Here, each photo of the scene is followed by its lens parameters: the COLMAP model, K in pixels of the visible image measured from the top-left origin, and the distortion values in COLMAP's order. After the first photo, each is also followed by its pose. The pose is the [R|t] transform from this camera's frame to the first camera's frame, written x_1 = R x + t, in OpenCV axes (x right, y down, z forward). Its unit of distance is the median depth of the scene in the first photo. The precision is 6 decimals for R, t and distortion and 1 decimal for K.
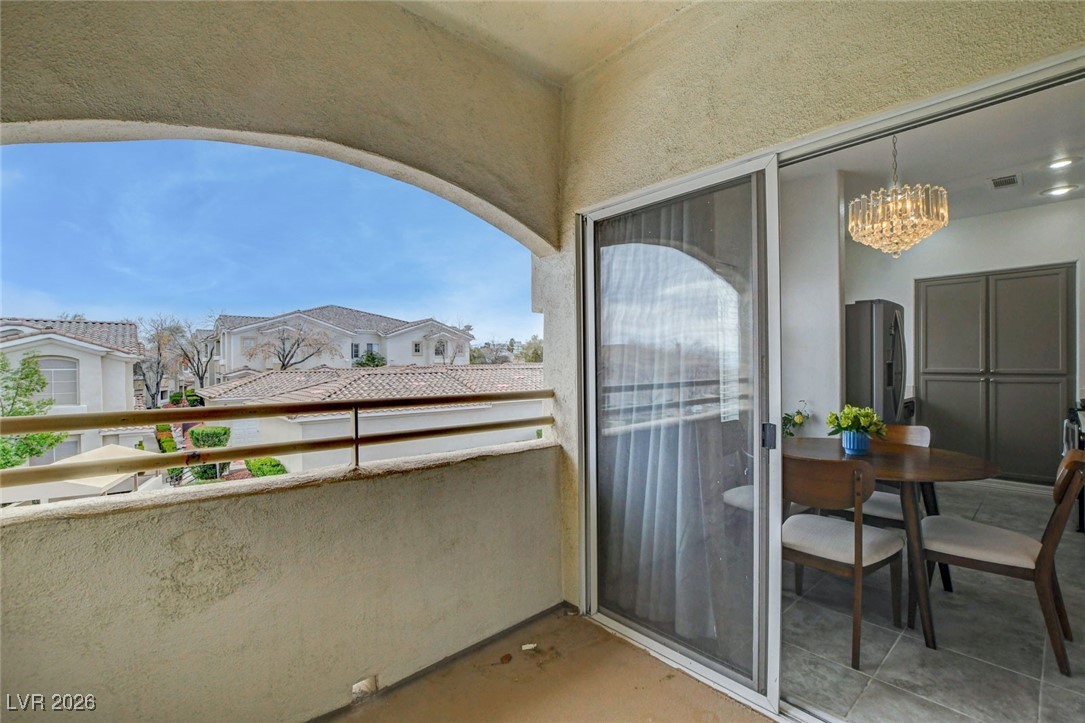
lens RADIAL K [[481.4, 0, 540.3], [0, 481.4, 367.4], [0, 0, 1]] dist [-0.025757, 0.003783]
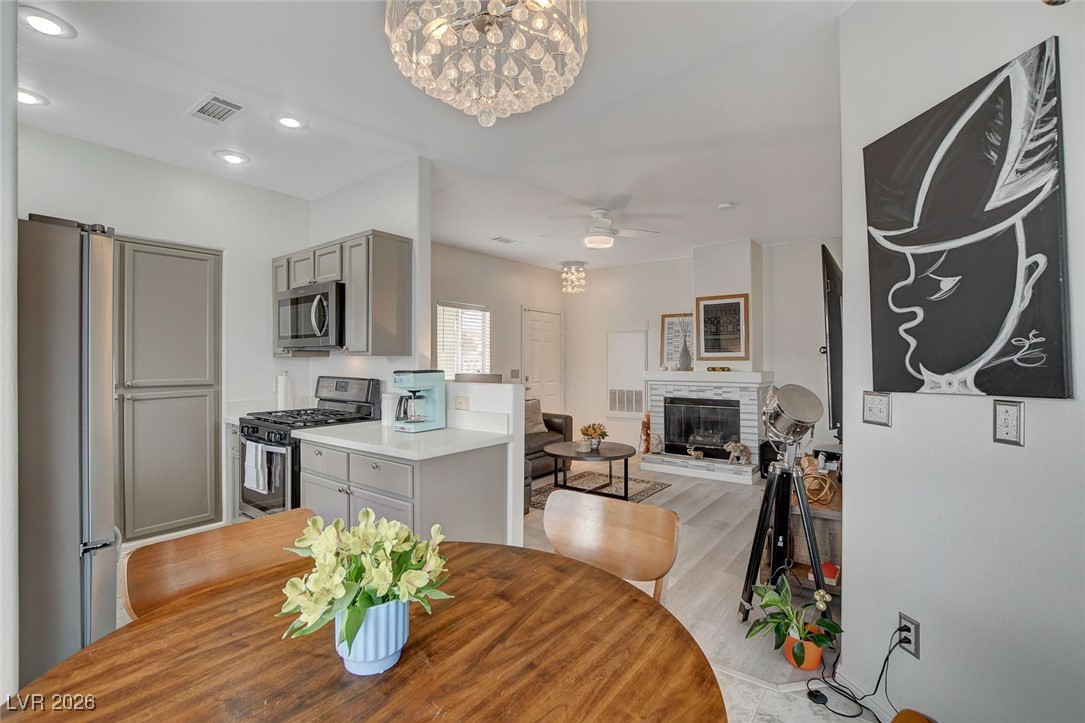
lens RADIAL K [[481.4, 0, 541.9], [0, 481.4, 359.4], [0, 0, 1]] dist [-0.025757, 0.003783]
pose [[-0.187892, 0.011672, 0.982120, 0.196763], [0.010335, 0.999898, -0.009906, -0.015191], [-0.982135, 0.008289, -0.187994, 0.594904]]
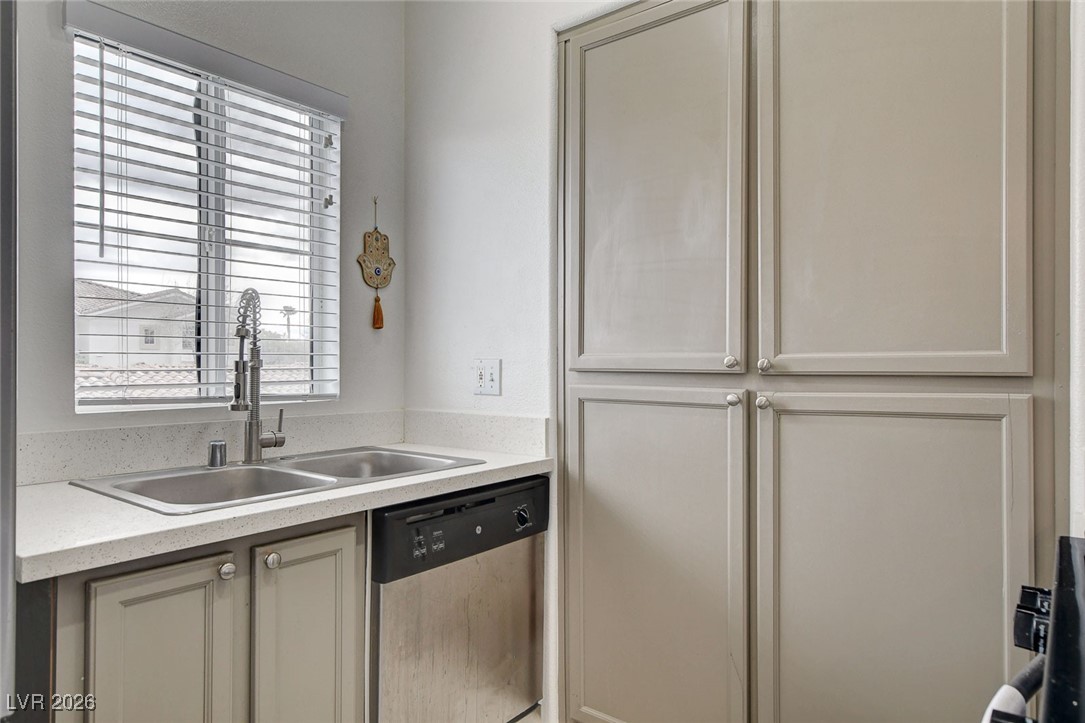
lens RADIAL K [[665.2, 0, 543.7], [0, 665.2, 363.0], [0, 0, 1]] dist [-0.001861, 0.007344]
pose [[0.985021, 0.005961, 0.172332, 0.864590], [-0.004213, 0.999936, -0.010509, 0.013158], [-0.172383, 0.009626, 0.984983, 0.750376]]
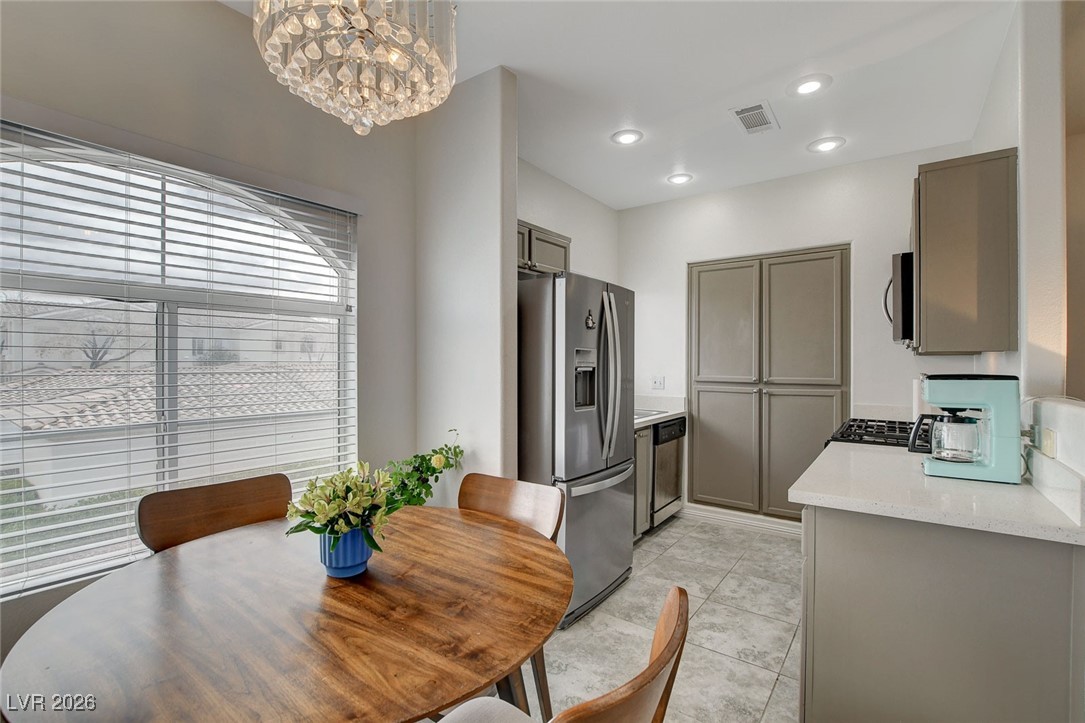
lens RADIAL K [[481.4, 0, 544.4], [0, 481.4, 364.3], [0, 0, 1]] dist [-0.025757, 0.003783]
pose [[0.979899, 0.007117, 0.199368, 0.477538], [-0.006187, 0.999967, -0.005288, -0.012923], [-0.199399, 0.003948, 0.979910, 0.315418]]
